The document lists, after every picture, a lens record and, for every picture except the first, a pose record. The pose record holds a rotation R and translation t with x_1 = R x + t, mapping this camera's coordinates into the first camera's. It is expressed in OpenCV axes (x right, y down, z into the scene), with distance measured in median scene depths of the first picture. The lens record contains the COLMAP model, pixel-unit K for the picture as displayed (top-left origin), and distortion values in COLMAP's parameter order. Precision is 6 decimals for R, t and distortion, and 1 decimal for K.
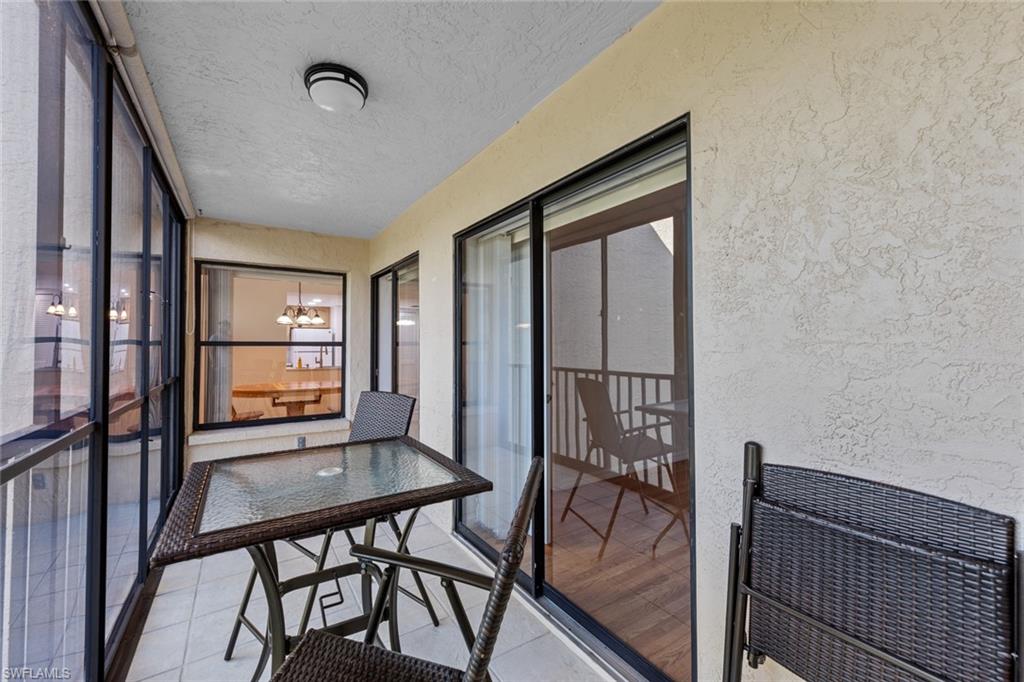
lens RADIAL K [[409.9, 0, 513.3], [0, 409.9, 339.0], [0, 0, 1]] dist [-0.000269, 0.000155]
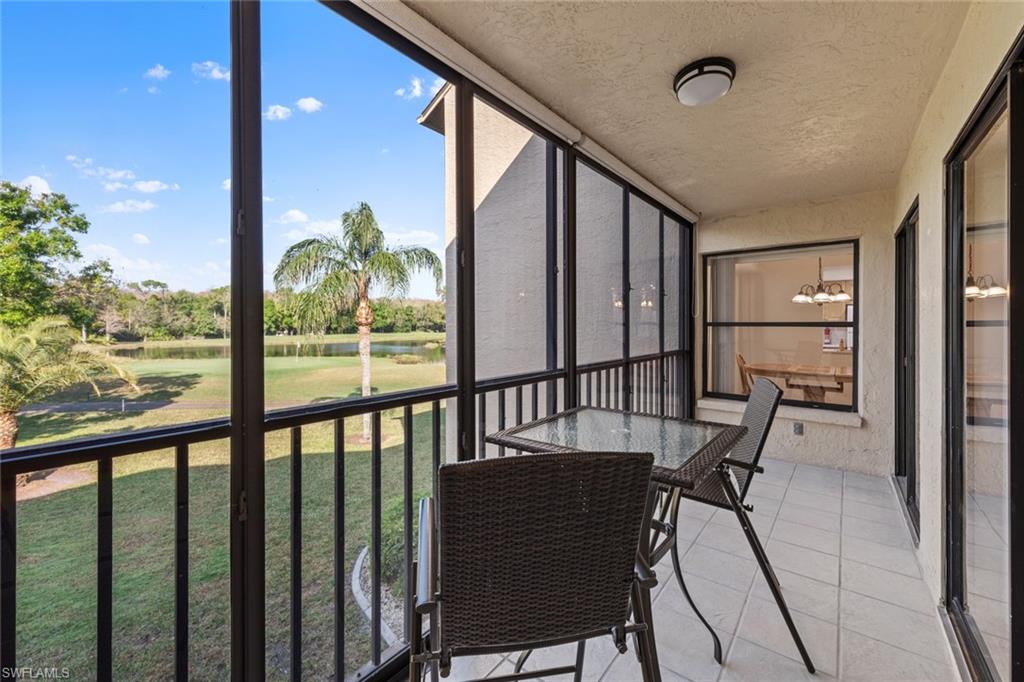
lens RADIAL K [[409.9, 0, 511.4], [0, 409.9, 331.6], [0, 0, 1]] dist [-0.000269, 0.000155]
pose [[0.298321, 0.018812, -0.954280, 0.172636], [0.014576, 0.999599, 0.024262, -0.003731], [0.954354, -0.021147, 0.297928, 0.085423]]
